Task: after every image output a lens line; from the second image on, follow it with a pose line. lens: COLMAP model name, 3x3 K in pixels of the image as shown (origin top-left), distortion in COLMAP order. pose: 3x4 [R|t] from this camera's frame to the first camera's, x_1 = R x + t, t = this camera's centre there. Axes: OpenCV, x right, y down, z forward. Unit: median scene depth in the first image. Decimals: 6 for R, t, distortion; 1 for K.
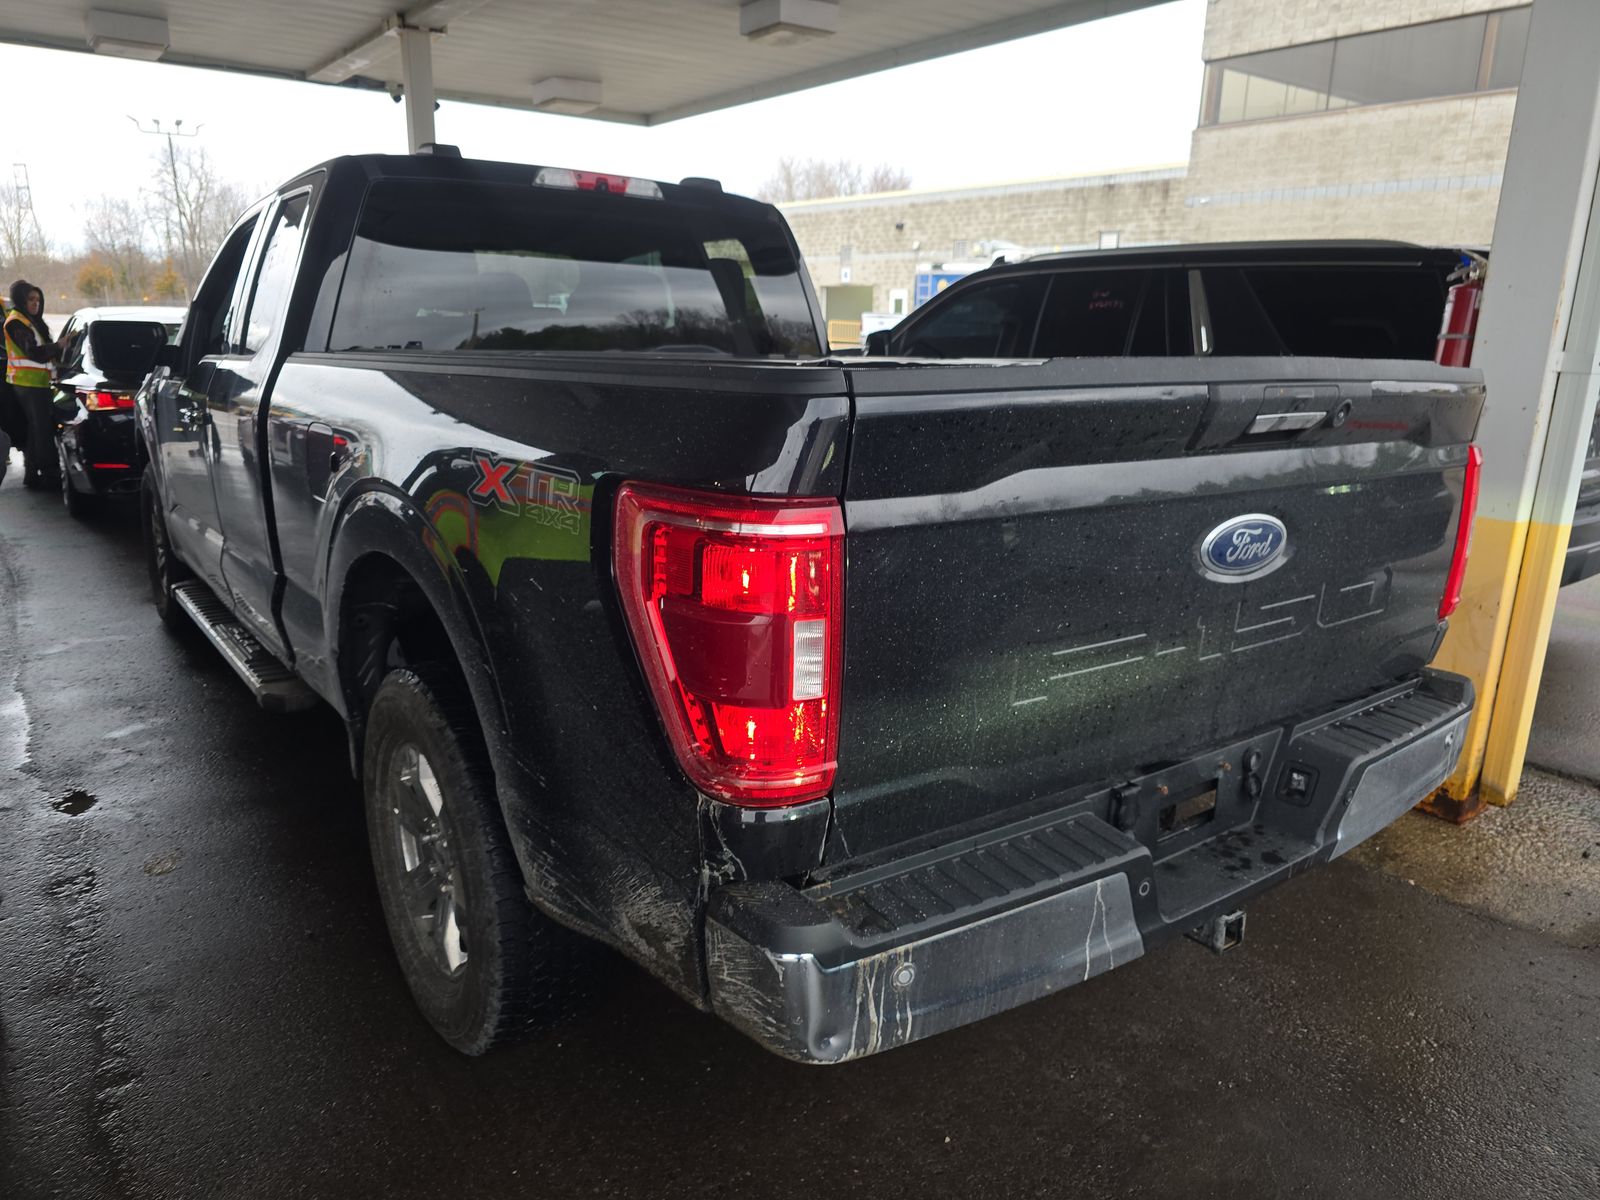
lens RADIAL K [[1121.0, 0, 800.0], [0, 1121.0, 600.0], [0, 0, 1]] dist [0.059130, -0.062045]
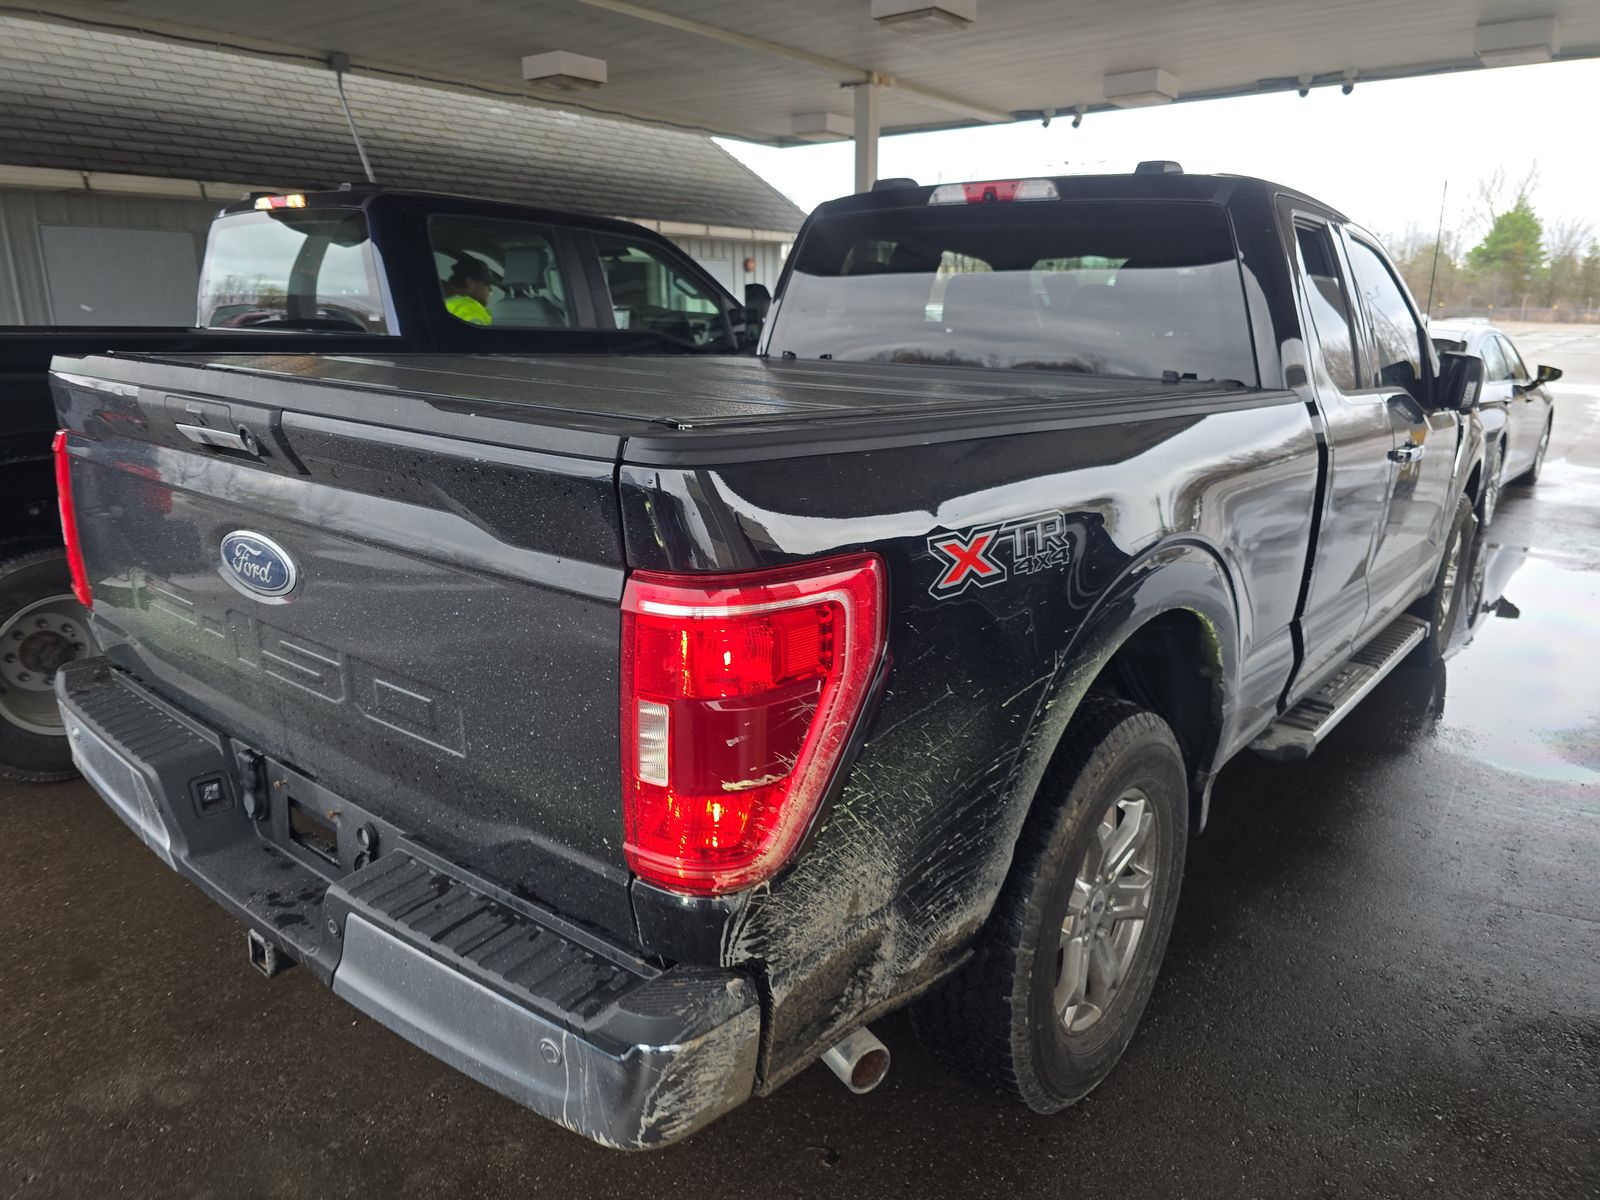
lens RADIAL K [[1092.9, 0, 761.0], [0, 1092.9, 596.0], [0, 0, 1]] dist [0.048004, -0.039720]
pose [[0.211461, 0.231865, -0.949485, 0.407252], [-0.241134, 0.953801, 0.179216, -0.086629], [0.947174, 0.191056, 0.257603, 0.343366]]
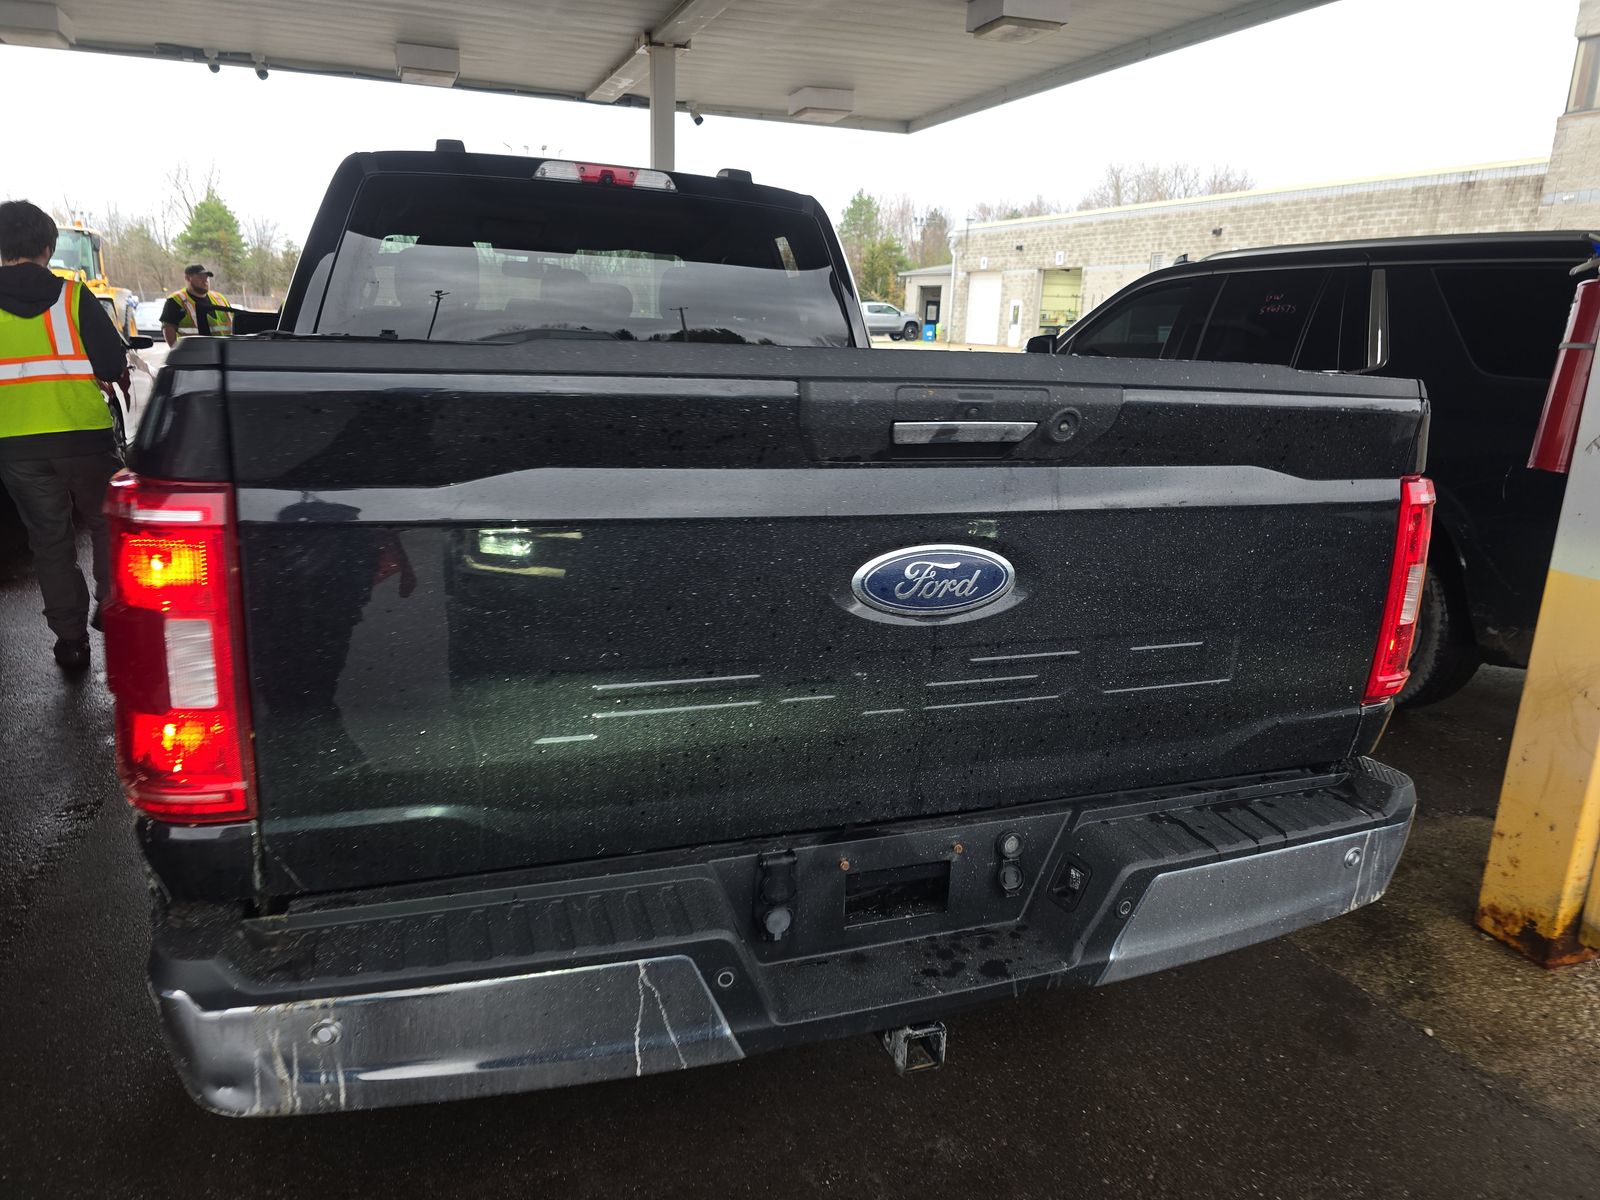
lens RADIAL K [[1115.2, 0, 800.0], [0, 1115.2, 600.0], [0, 0, 1]] dist [0.056039, -0.053666]
pose [[0.958627, 0.080578, -0.273024, 0.152995], [-0.082729, 0.996565, 0.003645, -0.008682], [0.272380, 0.019092, 0.962000, 0.057551]]
